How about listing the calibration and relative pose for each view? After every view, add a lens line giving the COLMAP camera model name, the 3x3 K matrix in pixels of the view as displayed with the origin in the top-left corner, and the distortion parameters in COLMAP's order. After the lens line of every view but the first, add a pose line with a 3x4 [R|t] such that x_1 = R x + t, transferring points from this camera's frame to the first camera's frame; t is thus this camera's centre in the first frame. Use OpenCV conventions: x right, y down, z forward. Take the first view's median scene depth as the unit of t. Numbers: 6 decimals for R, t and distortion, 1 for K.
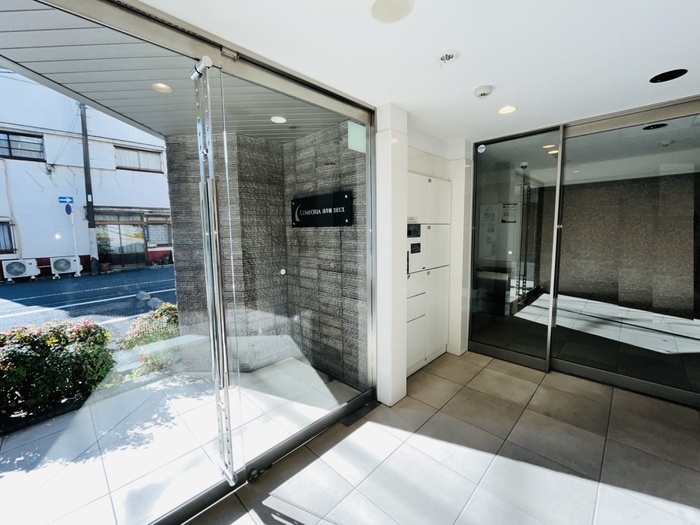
lens RADIAL K [[283.3, 0, 352.1], [0, 283.3, 259.8], [0, 0, 1]] dist [-0.001765, 0.000364]
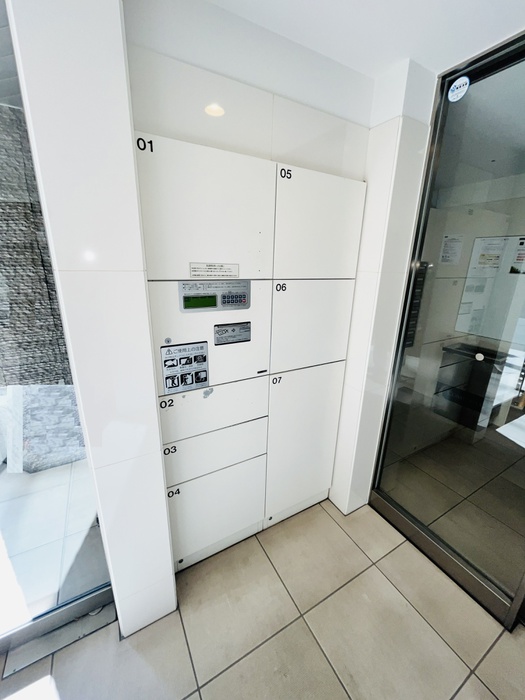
lens RADIAL K [[283.3, 0, 260.5], [0, 283.3, 348.1], [0, 0, 1]] dist [-0.001765, 0.000364]
pose [[0.961645, 0.118767, -0.247252, 0.339739], [-0.070594, 0.978197, 0.195311, -0.097742], [0.265058, -0.170366, 0.949063, 0.500764]]
